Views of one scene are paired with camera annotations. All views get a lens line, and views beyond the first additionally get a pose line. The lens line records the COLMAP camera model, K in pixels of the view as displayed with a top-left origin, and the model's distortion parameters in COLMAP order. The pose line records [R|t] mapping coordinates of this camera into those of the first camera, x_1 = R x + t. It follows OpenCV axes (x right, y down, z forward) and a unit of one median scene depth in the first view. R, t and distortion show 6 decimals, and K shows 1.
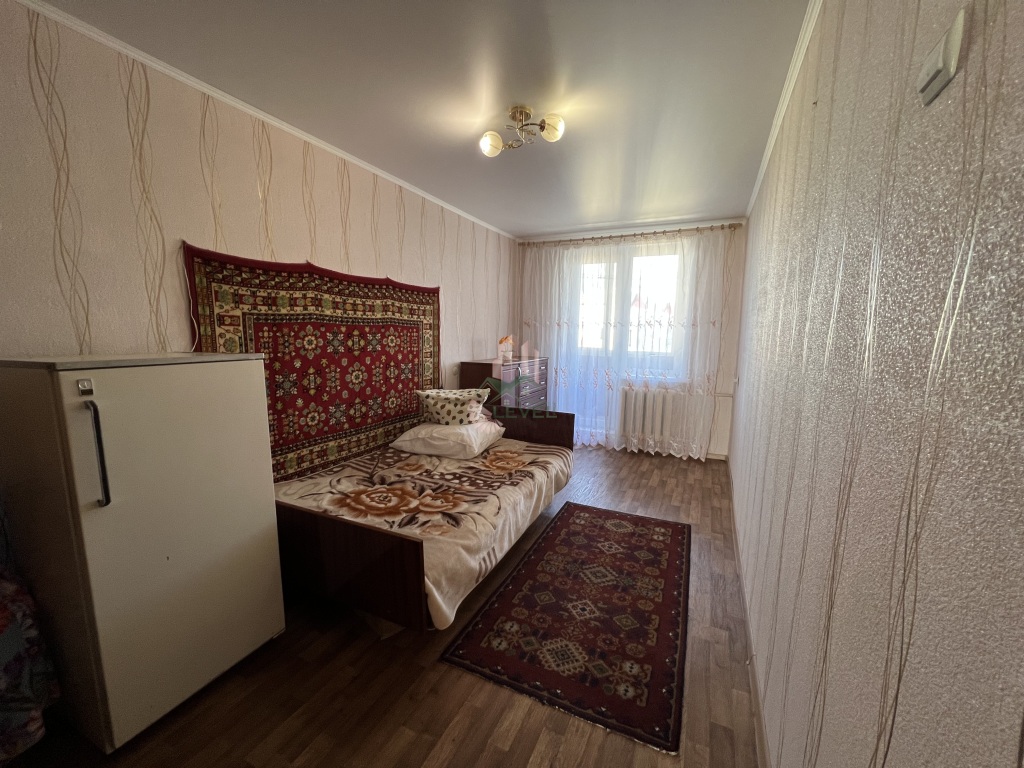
lens RADIAL K [[409.5, 0, 508.3], [0, 409.5, 389.2], [0, 0, 1]] dist [-0.023979, -0.000083]
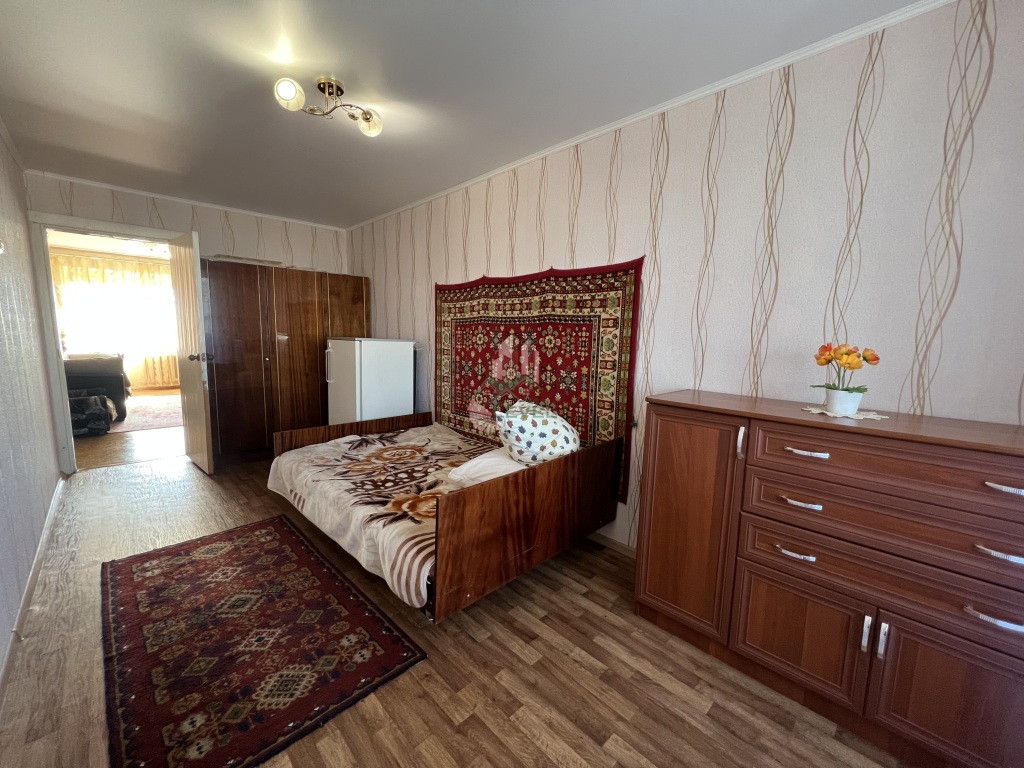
lens RADIAL K [[415.7, 0, 506.4], [0, 415.7, 383.5], [0, 0, 1]] dist [0.016776, -0.000165]
pose [[-0.348880, 0.098648, -0.931961, 0.639270], [-0.145920, 0.976598, 0.157998, -0.175038], [0.925738, 0.191114, -0.326321, 1.361867]]
